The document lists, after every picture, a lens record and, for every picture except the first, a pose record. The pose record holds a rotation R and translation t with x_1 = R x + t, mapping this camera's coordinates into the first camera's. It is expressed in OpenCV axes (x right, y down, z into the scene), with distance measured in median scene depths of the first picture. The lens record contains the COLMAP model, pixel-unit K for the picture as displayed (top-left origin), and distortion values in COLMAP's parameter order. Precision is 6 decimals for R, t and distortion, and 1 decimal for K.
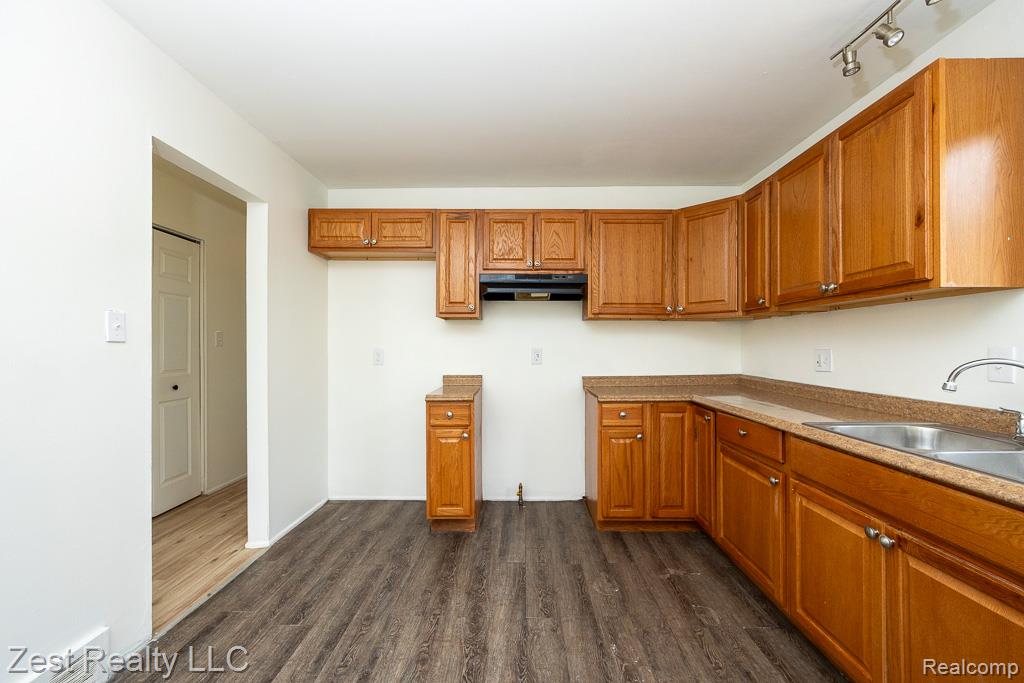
lens RADIAL K [[417.0, 0, 514.9], [0, 417.0, 347.3], [0, 0, 1]] dist [-0.000052, -0.000418]
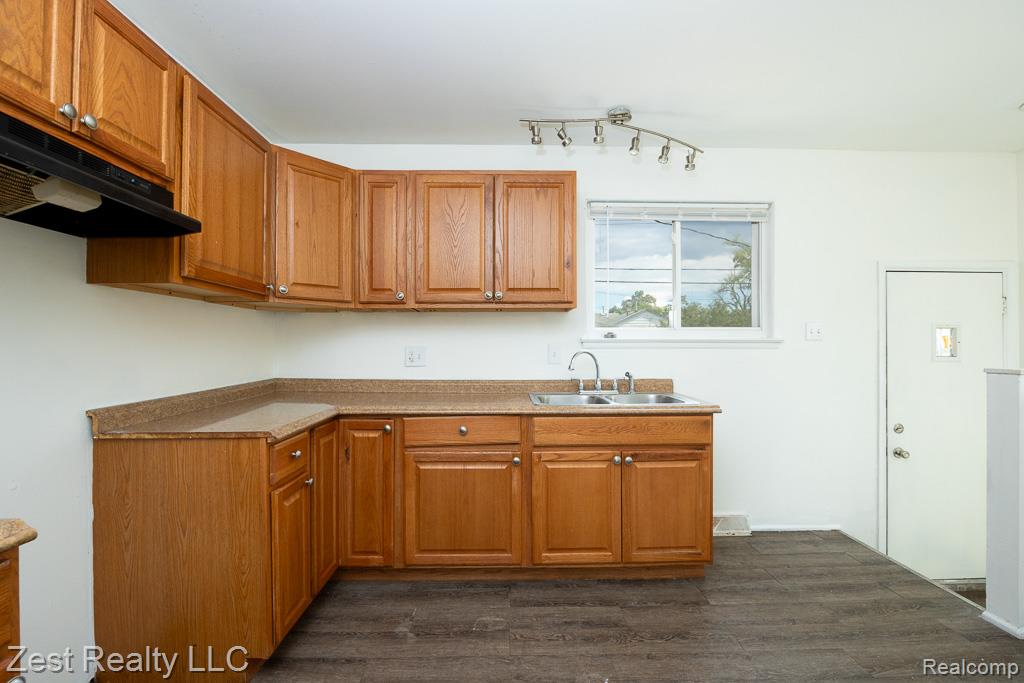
lens RADIAL K [[444.0, 0, 513.9], [0, 444.0, 341.3], [0, 0, 1]] dist [-0.013756, 0.000206]
pose [[-0.042088, 0.005089, 0.999101, -0.491444], [-0.000118, 0.999987, -0.005099, -0.001391], [-0.999114, -0.000332, -0.042087, 0.870752]]
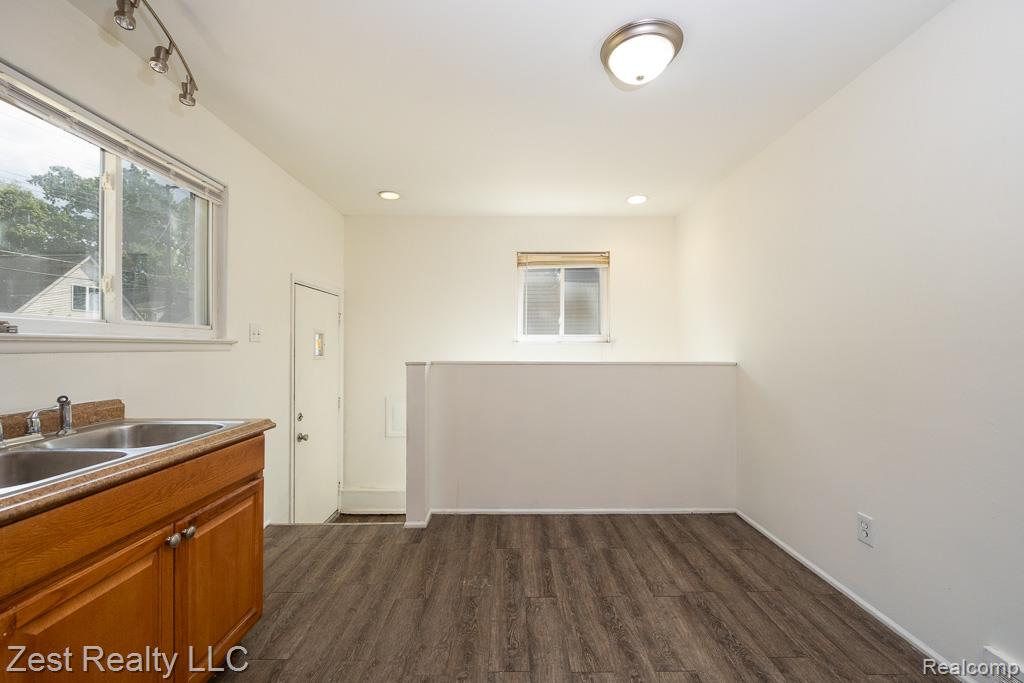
lens RADIAL K [[417.0, 0, 513.7], [0, 417.0, 339.0], [0, 0, 1]] dist [-0.000052, -0.000418]
pose [[-0.998758, -0.009697, -0.048877, 0.067370], [-0.008756, 0.999773, -0.019431, -0.001637], [0.049055, -0.018979, -0.998616, 1.176022]]
